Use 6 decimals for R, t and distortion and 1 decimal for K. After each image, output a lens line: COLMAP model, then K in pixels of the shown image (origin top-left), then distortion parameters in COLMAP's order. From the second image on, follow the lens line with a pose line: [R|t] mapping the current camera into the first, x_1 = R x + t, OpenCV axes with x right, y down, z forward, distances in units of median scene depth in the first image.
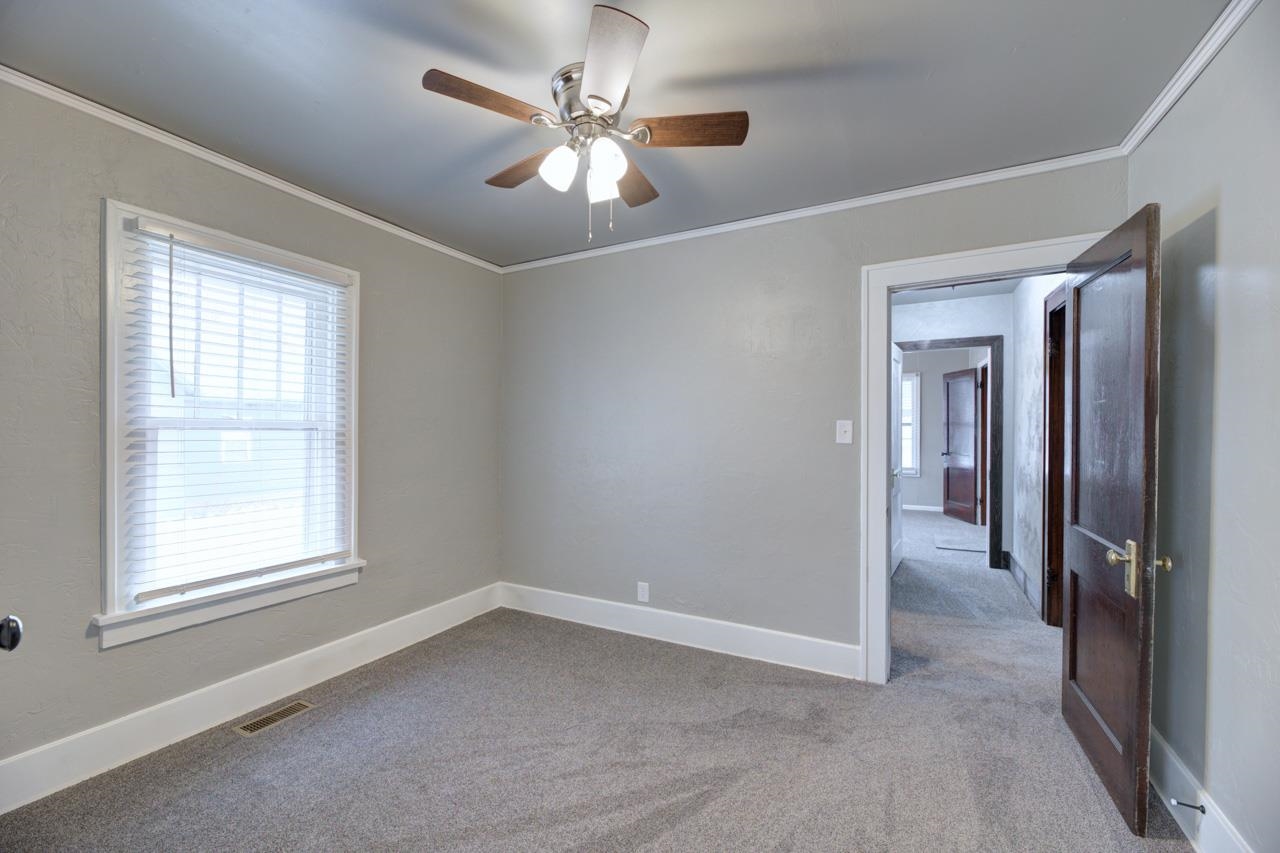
lens RADIAL K [[527.2, 0, 641.1], [0, 527.2, 421.8], [0, 0, 1]] dist [0.001024, -0.004357]
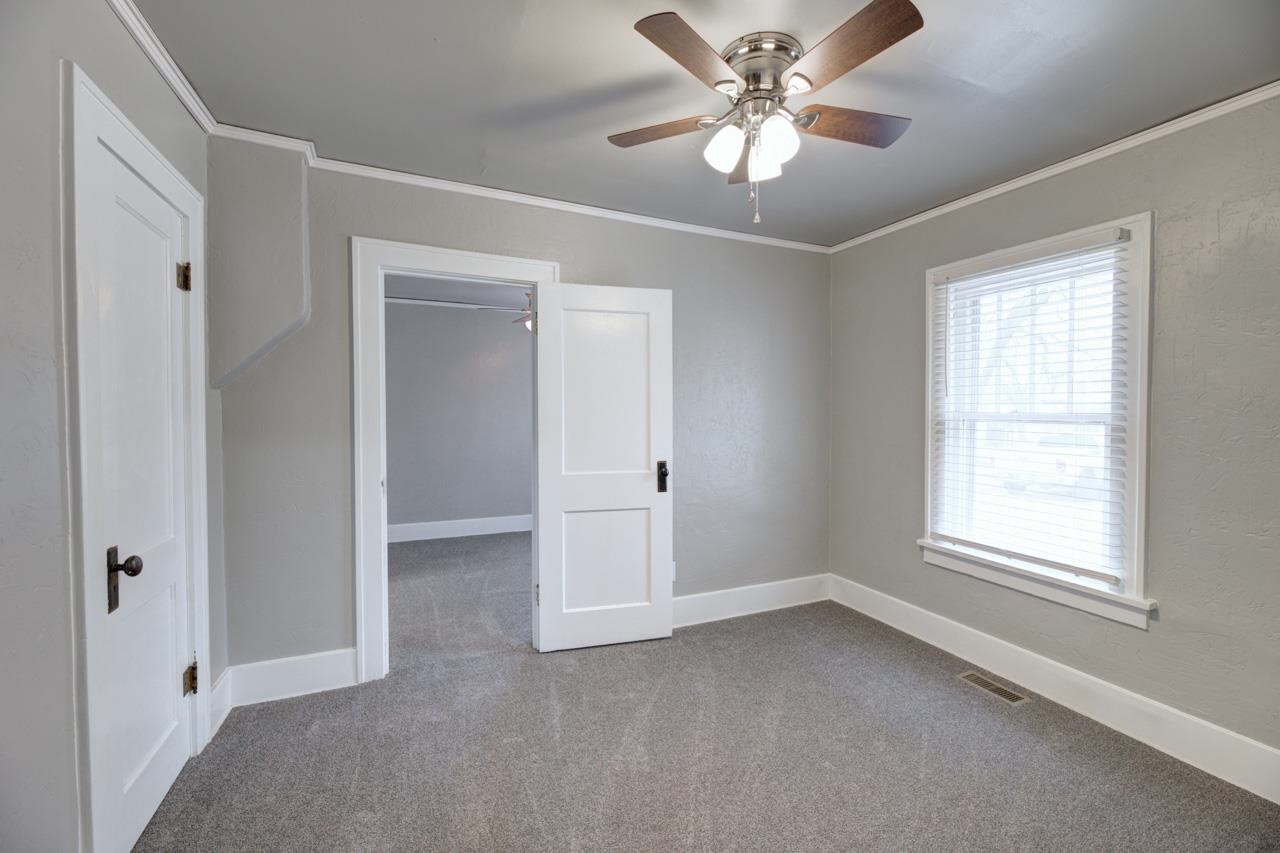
lens RADIAL K [[527.2, 0, 641.1], [0, 527.2, 421.8], [0, 0, 1]] dist [0.001024, -0.004357]
pose [[-0.639054, 0.003648, -0.769153, 0.605230], [-0.000497, 0.999987, 0.005156, 0.009833], [0.769162, 0.003677, -0.639044, 1.147930]]
